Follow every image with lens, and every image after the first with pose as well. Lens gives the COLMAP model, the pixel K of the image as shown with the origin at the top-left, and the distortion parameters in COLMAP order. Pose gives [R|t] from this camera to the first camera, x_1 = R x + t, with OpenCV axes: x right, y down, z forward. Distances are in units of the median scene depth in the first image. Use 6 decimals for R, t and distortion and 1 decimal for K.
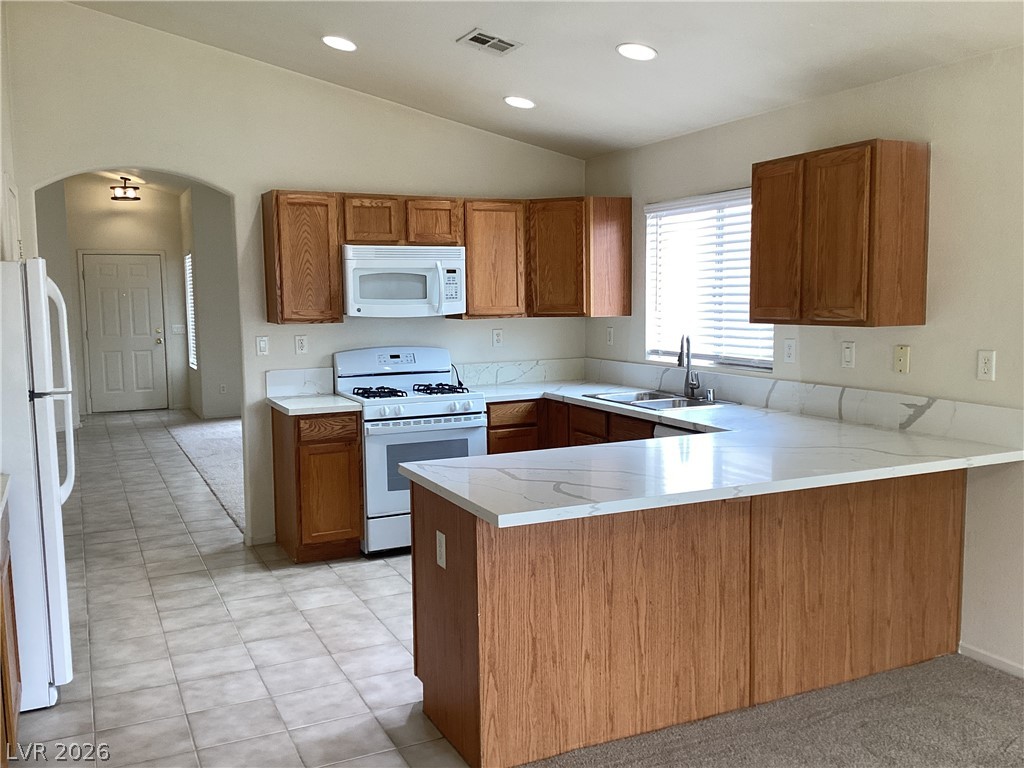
lens RADIAL K [[920.1, 0, 521.5], [0, 920.1, 383.2], [0, 0, 1]] dist [0.100971, -0.177243]
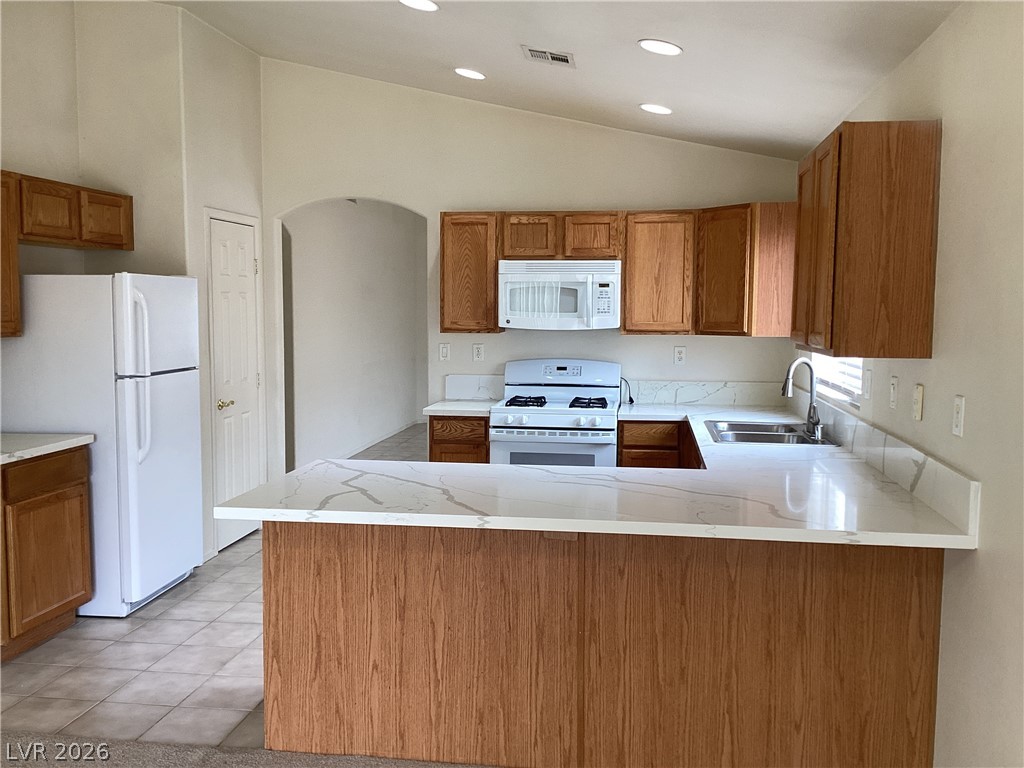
lens RADIAL K [[920.1, 0, 527.2], [0, 920.1, 385.1], [0, 0, 1]] dist [0.100971, -0.177243]
pose [[0.835953, 0.064090, -0.545045, 0.449354], [-0.071675, 0.997401, 0.007350, -0.017610], [0.544100, 0.032922, 0.838374, 0.143314]]
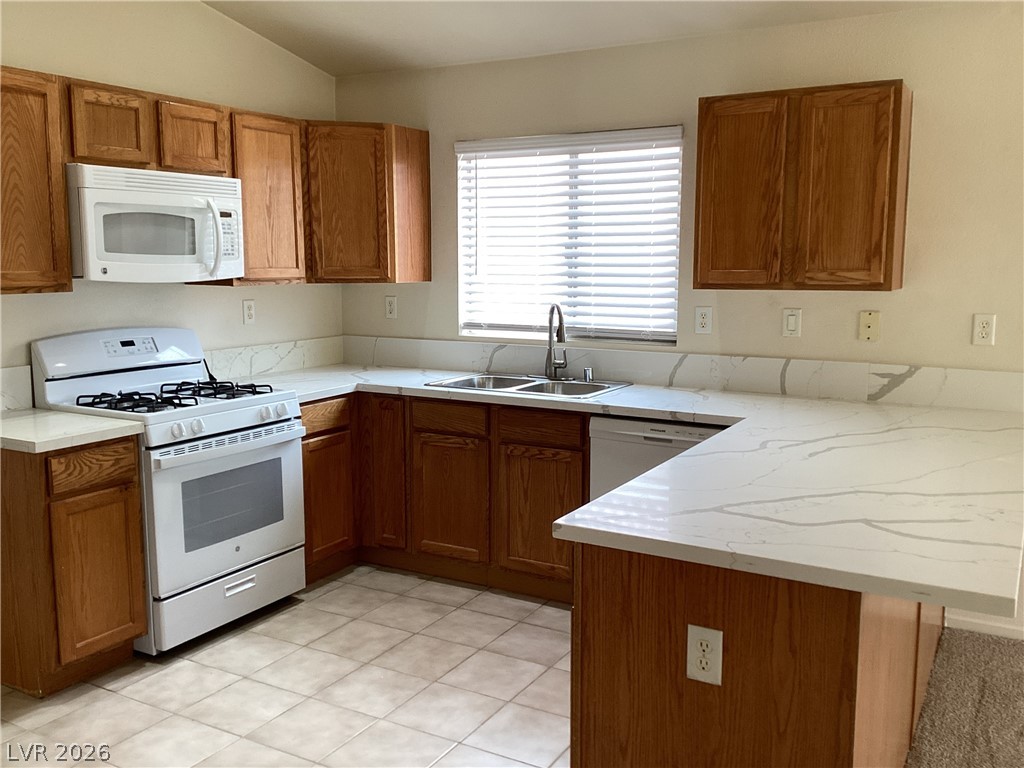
lens RADIAL K [[920.1, 0, 524.6], [0, 920.1, 383.8], [0, 0, 1]] dist [0.100971, -0.177243]
pose [[0.819318, -0.064260, 0.569727, -0.328917], [0.044640, 0.997832, 0.048349, -0.022731], [-0.571599, -0.014180, 0.820410, 0.347491]]
